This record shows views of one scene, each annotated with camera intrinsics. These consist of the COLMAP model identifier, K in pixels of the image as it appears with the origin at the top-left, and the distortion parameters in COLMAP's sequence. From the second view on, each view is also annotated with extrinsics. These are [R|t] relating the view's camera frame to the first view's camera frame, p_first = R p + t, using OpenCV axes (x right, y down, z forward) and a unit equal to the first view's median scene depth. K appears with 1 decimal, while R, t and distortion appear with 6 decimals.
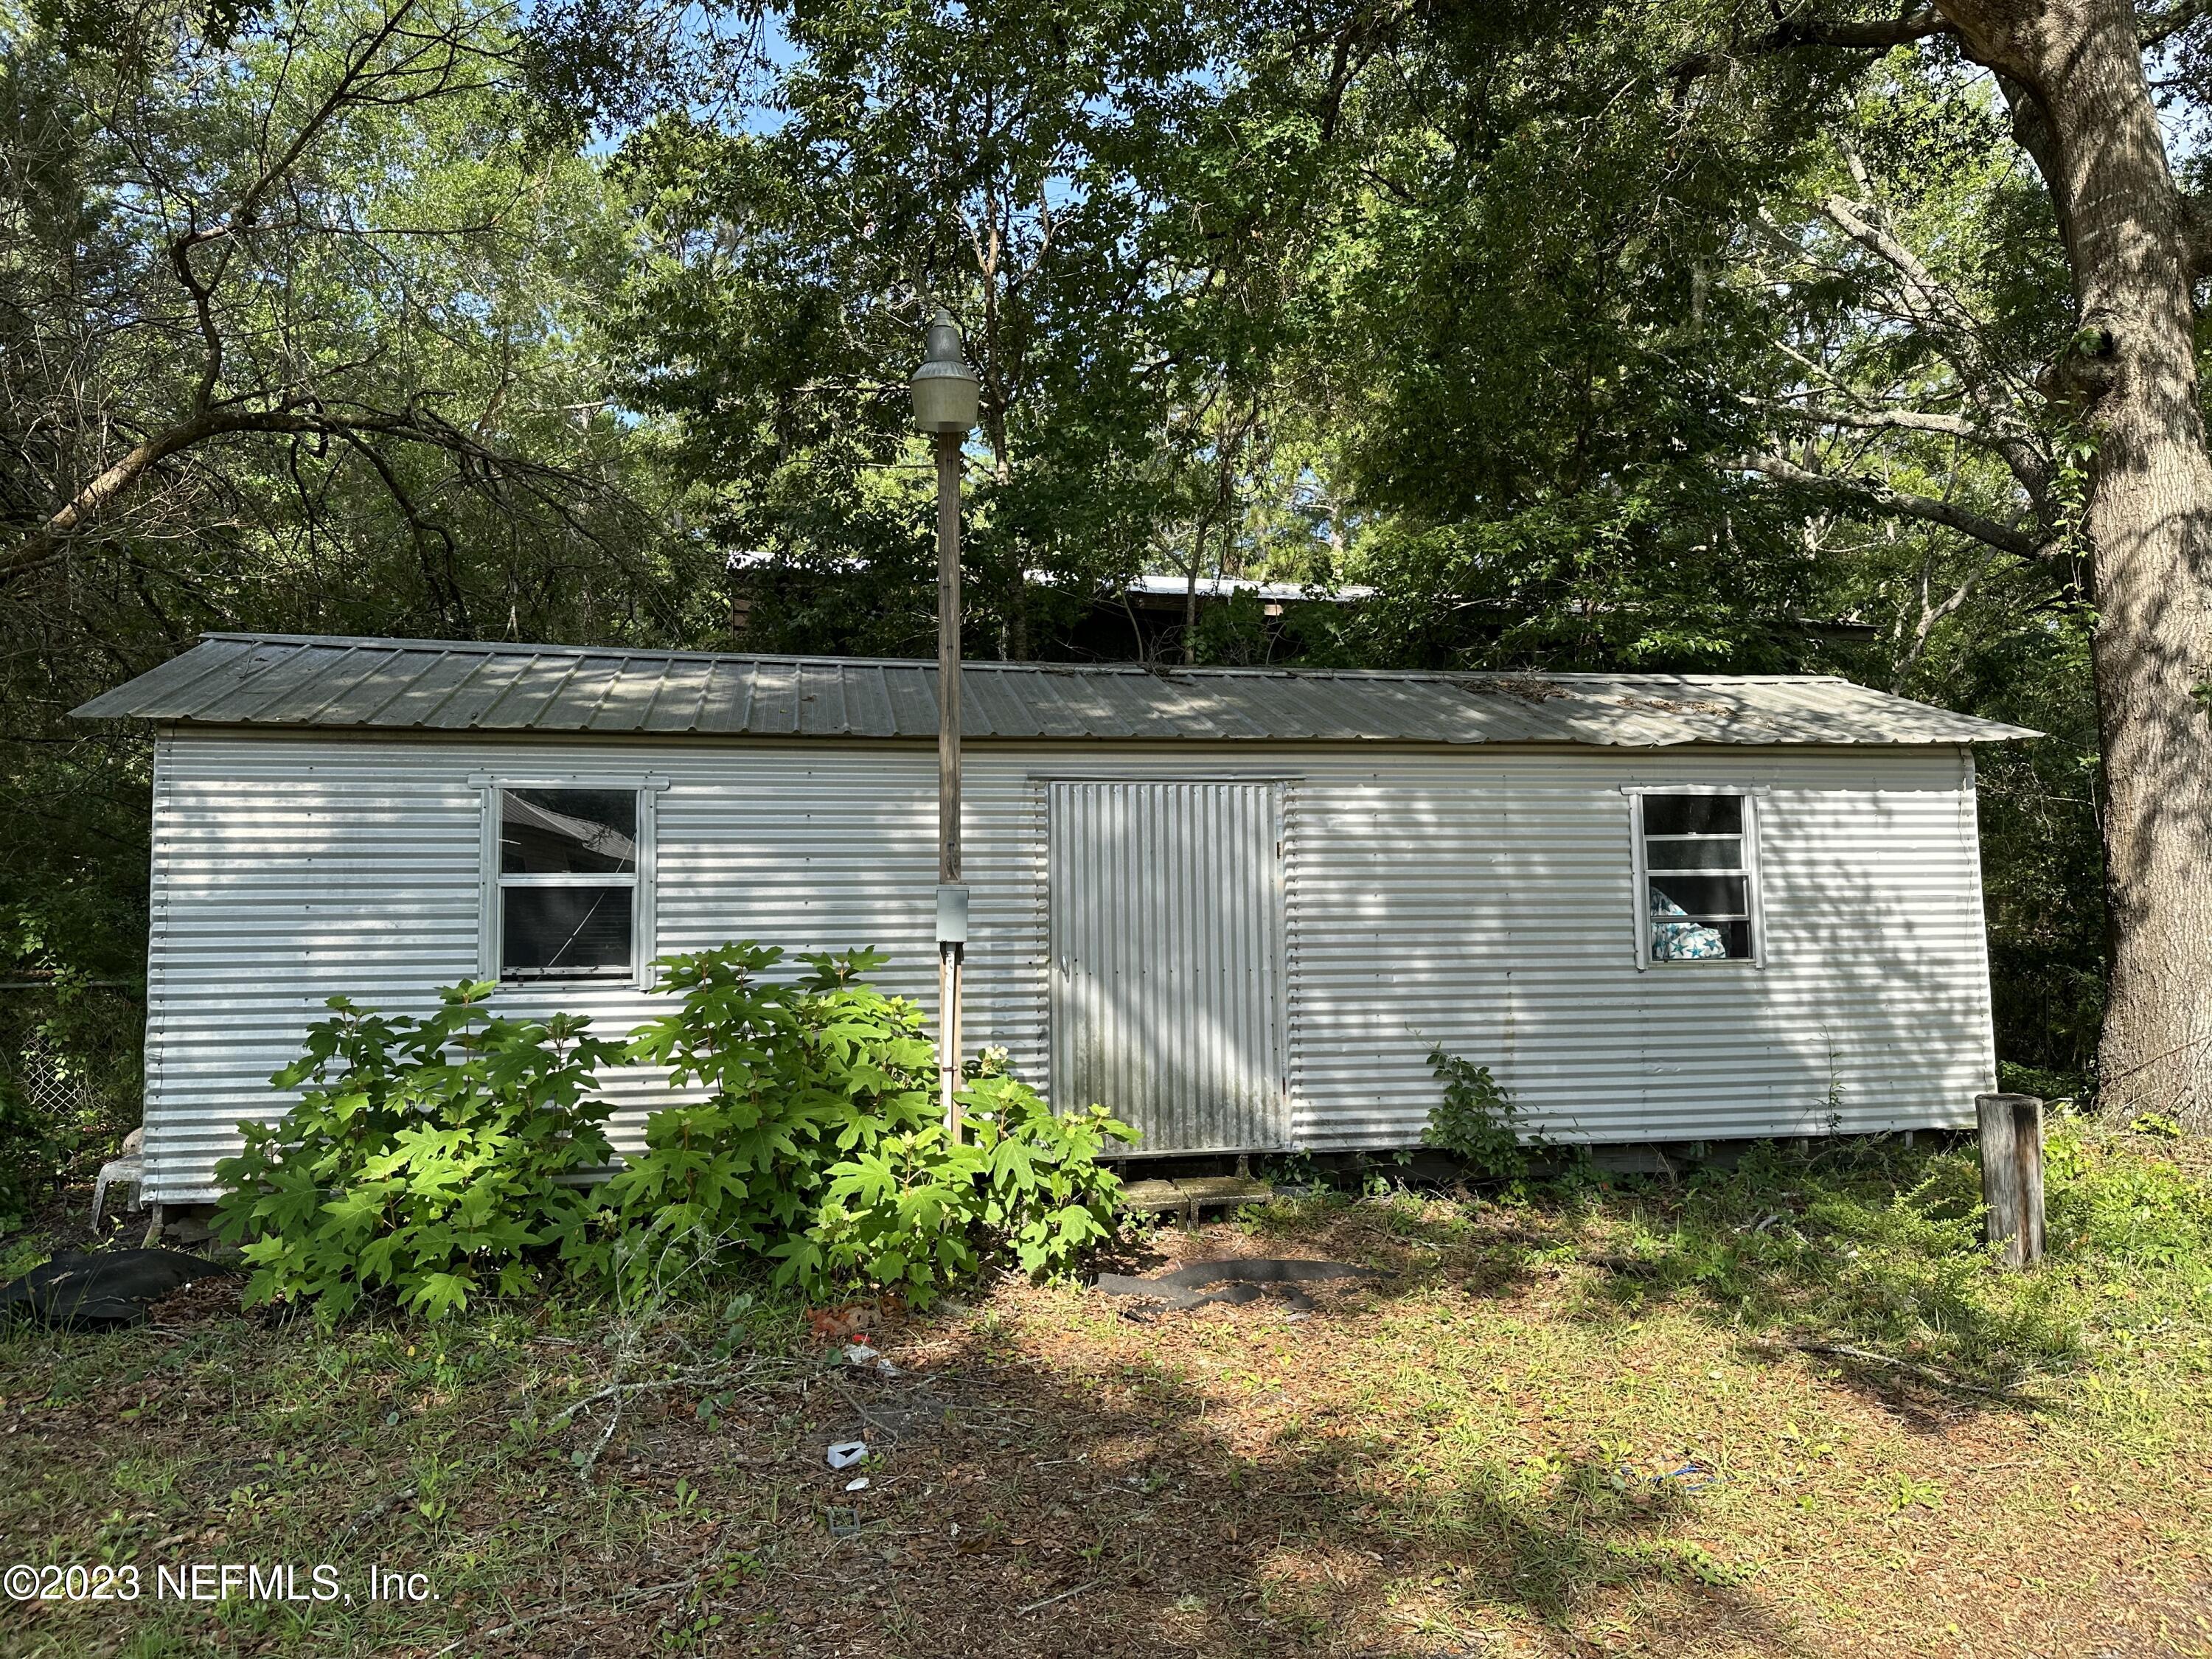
lens RADIAL K [[1543.0, 0, 1103.4], [0, 1543.0, 839.5], [0, 0, 1]] dist [0.084262, -0.115466]
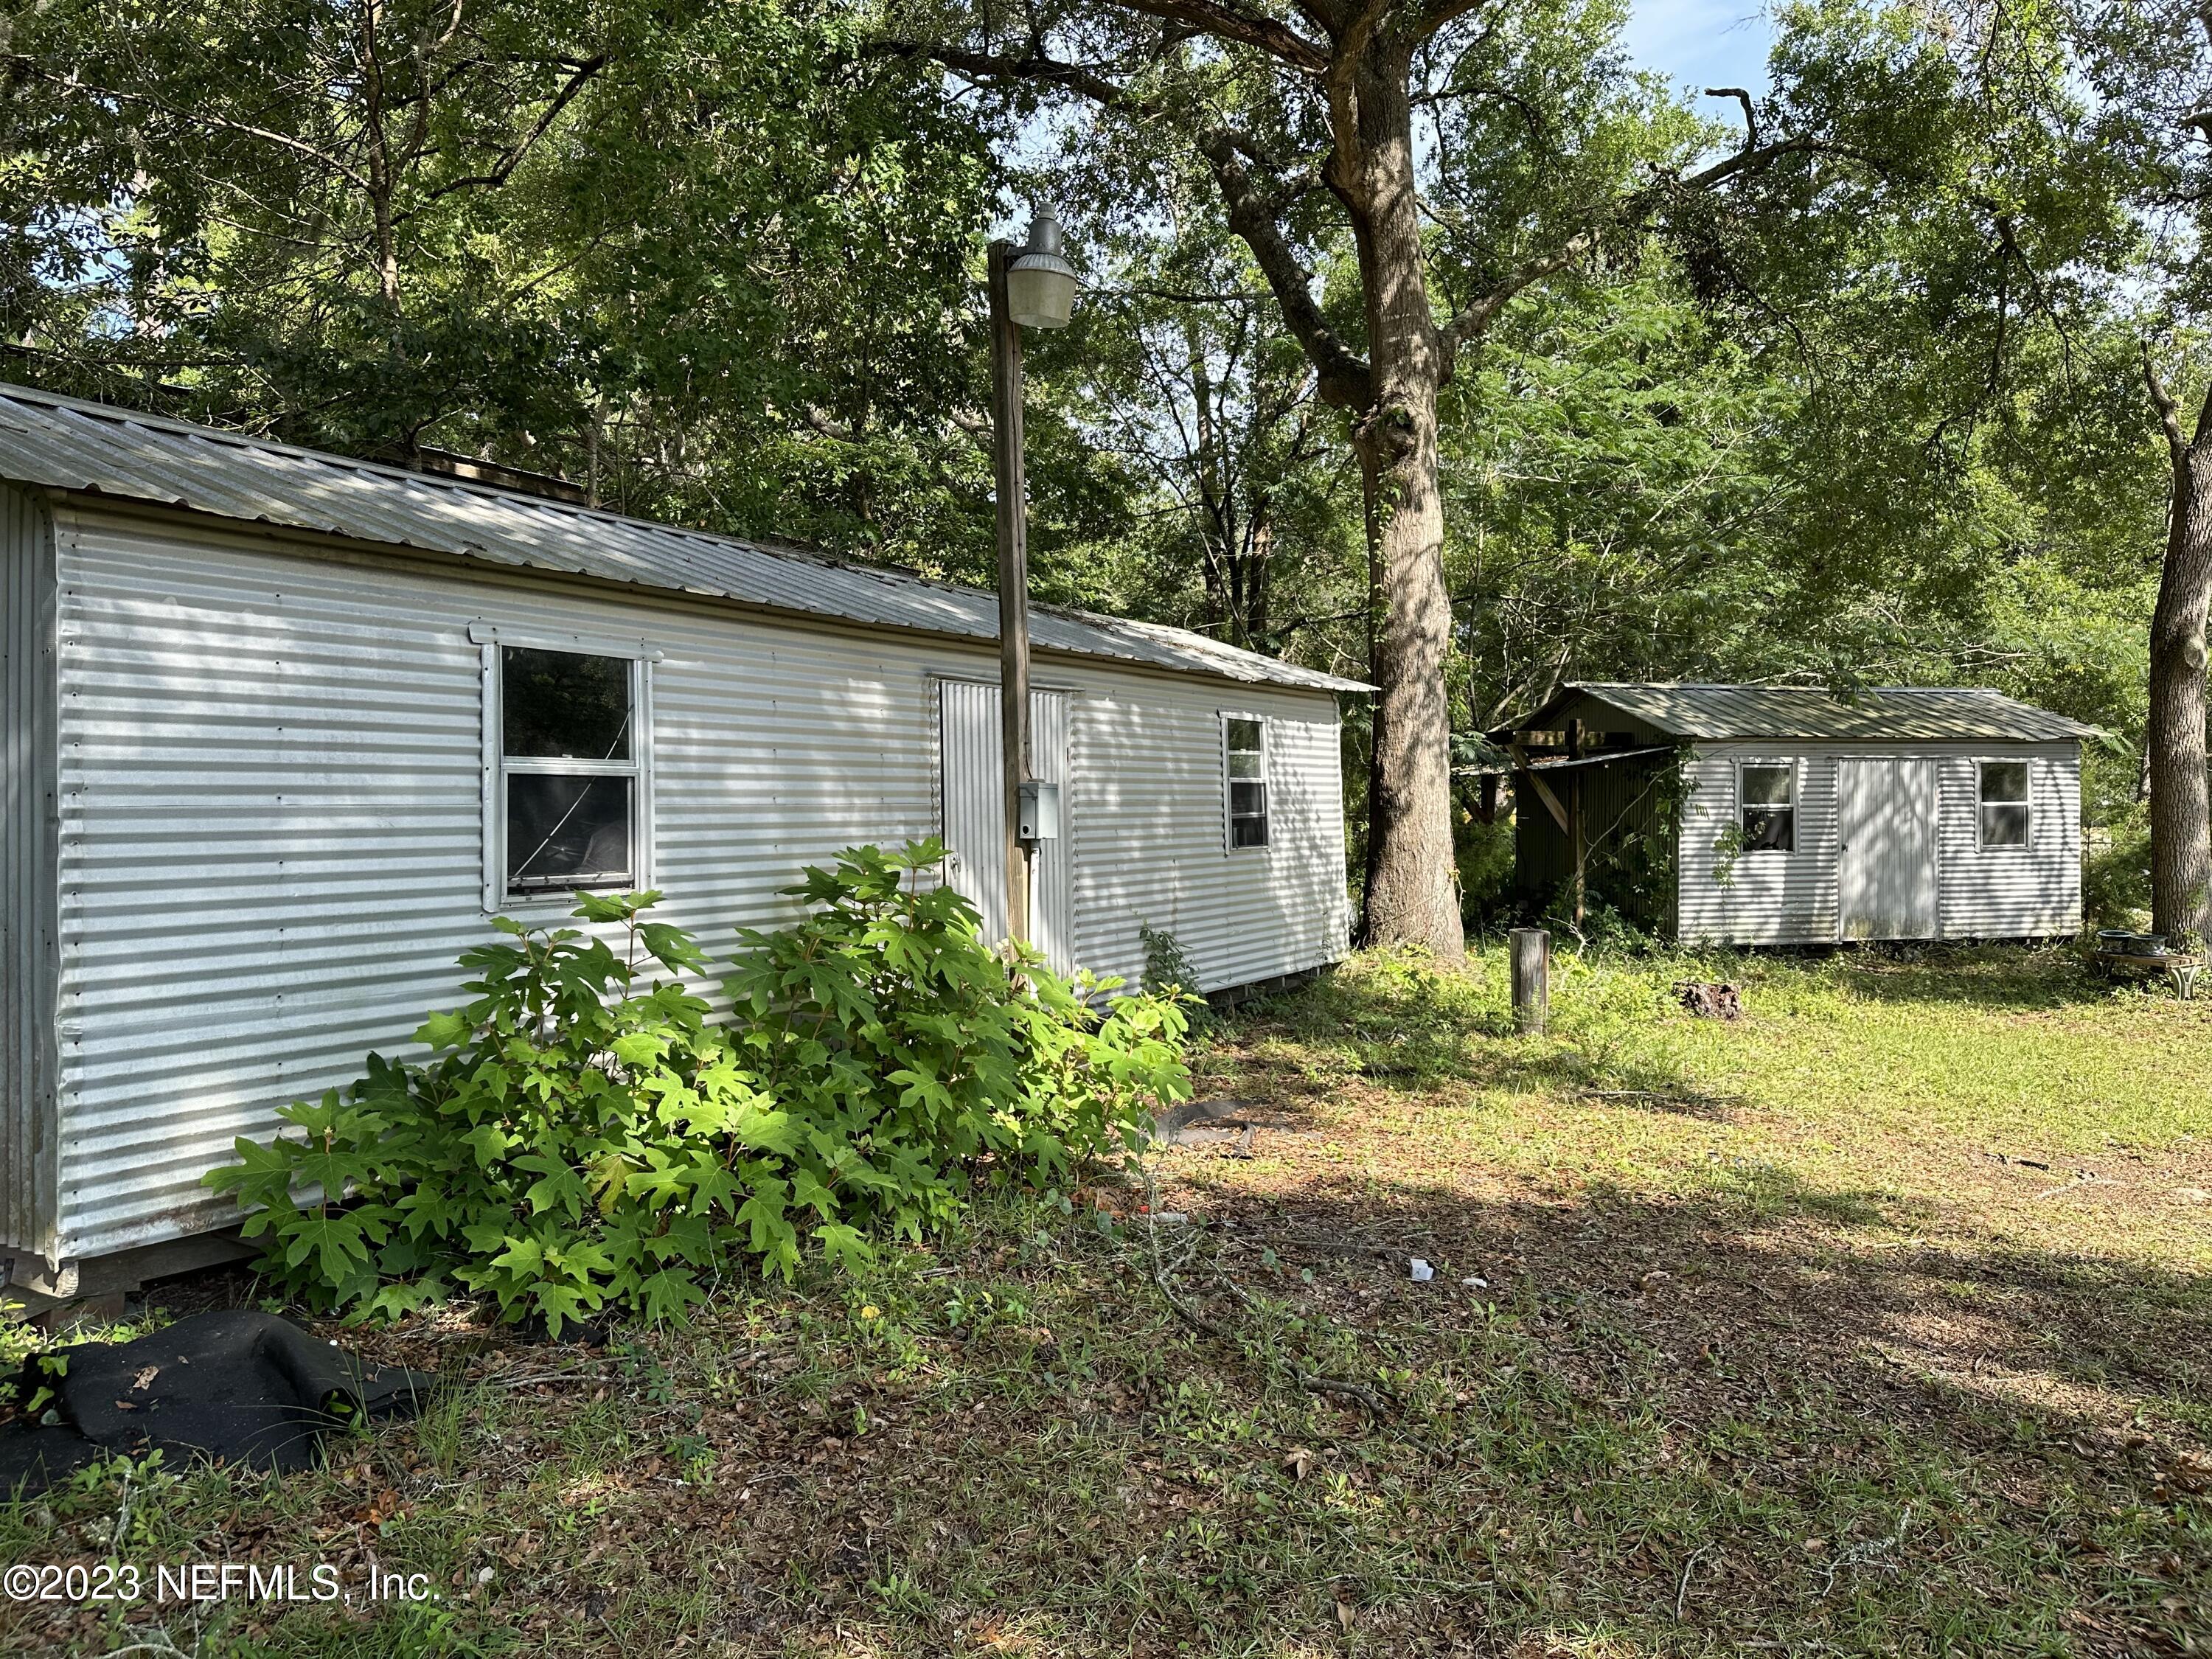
lens RADIAL K [[1543.0, 0, 1103.4], [0, 1543.0, 839.5], [0, 0, 1]] dist [0.084262, -0.115466]
pose [[0.677036, -0.015260, 0.735791, -0.740595], [-0.022220, 0.998905, 0.041163, 0.024255], [-0.735614, -0.044218, 0.675956, 0.253656]]
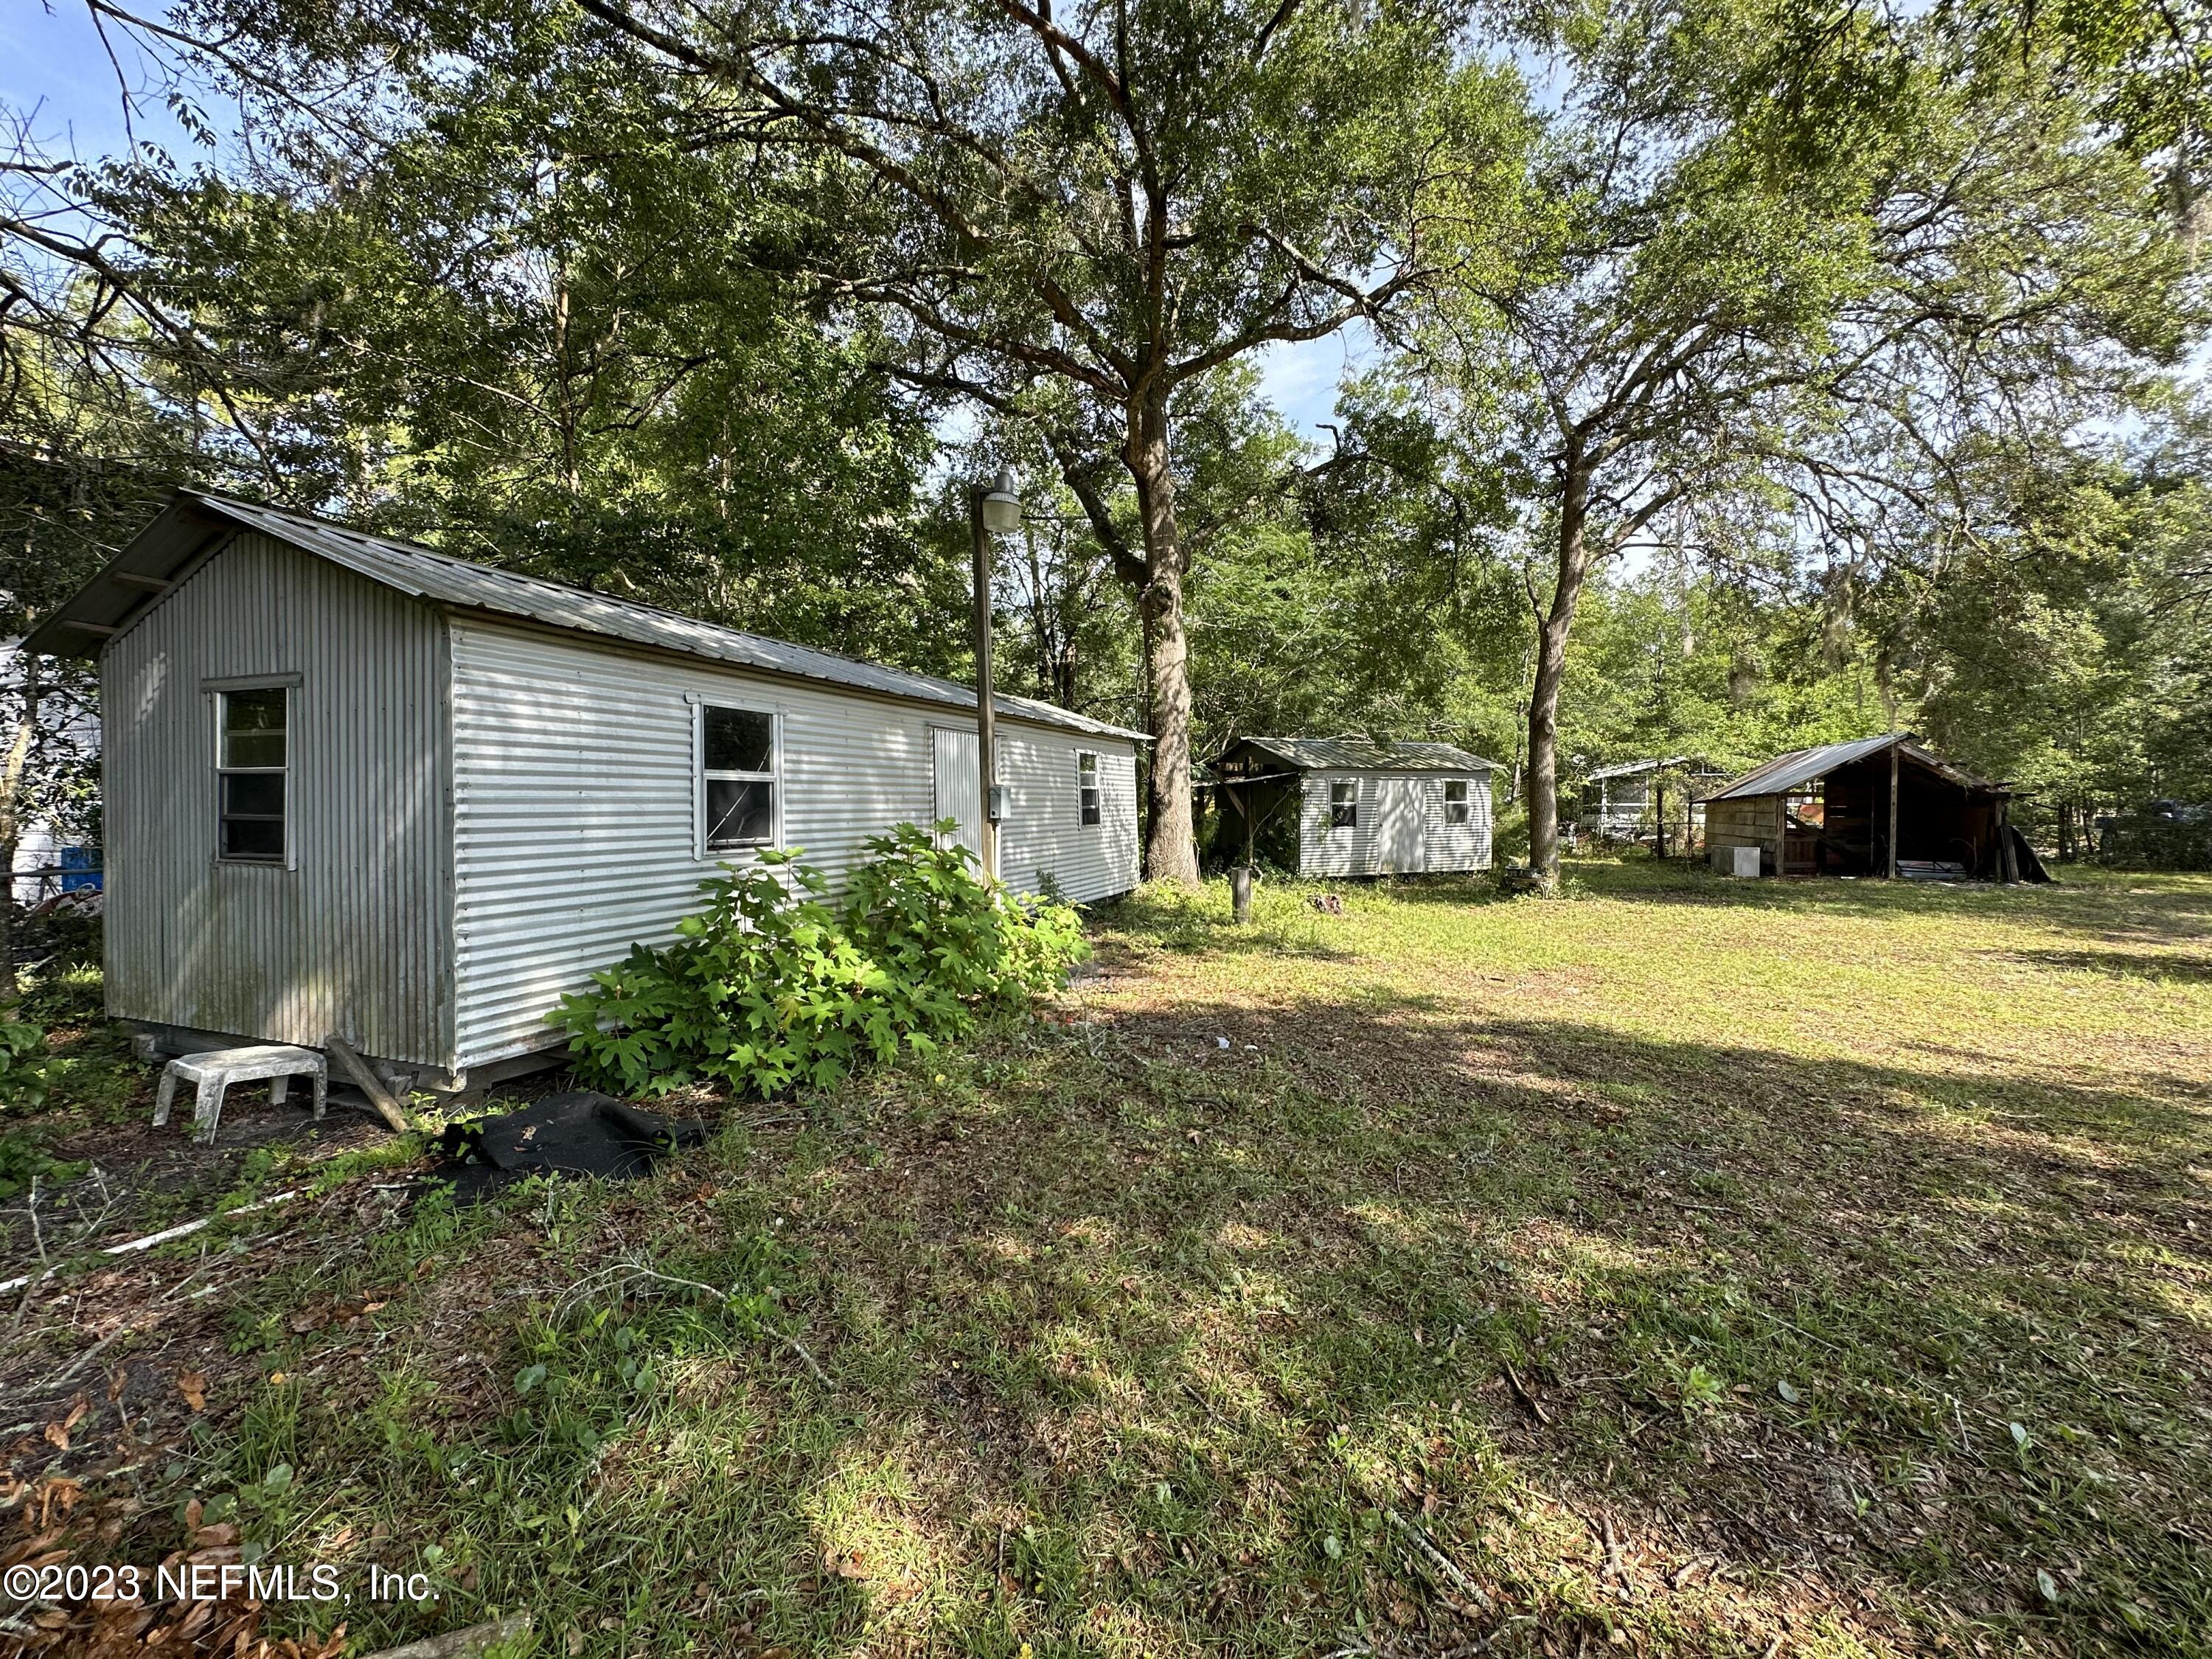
lens RADIAL K [[882.5, 0, 1113.7], [0, 882.5, 833.0], [0, 0, 1]] dist [0.008017, -0.000019]
pose [[0.540809, -0.025353, 0.840763, -0.816474], [-0.024528, 0.998645, 0.045892, 0.032175], [-0.840788, -0.045441, 0.539454, 0.295341]]
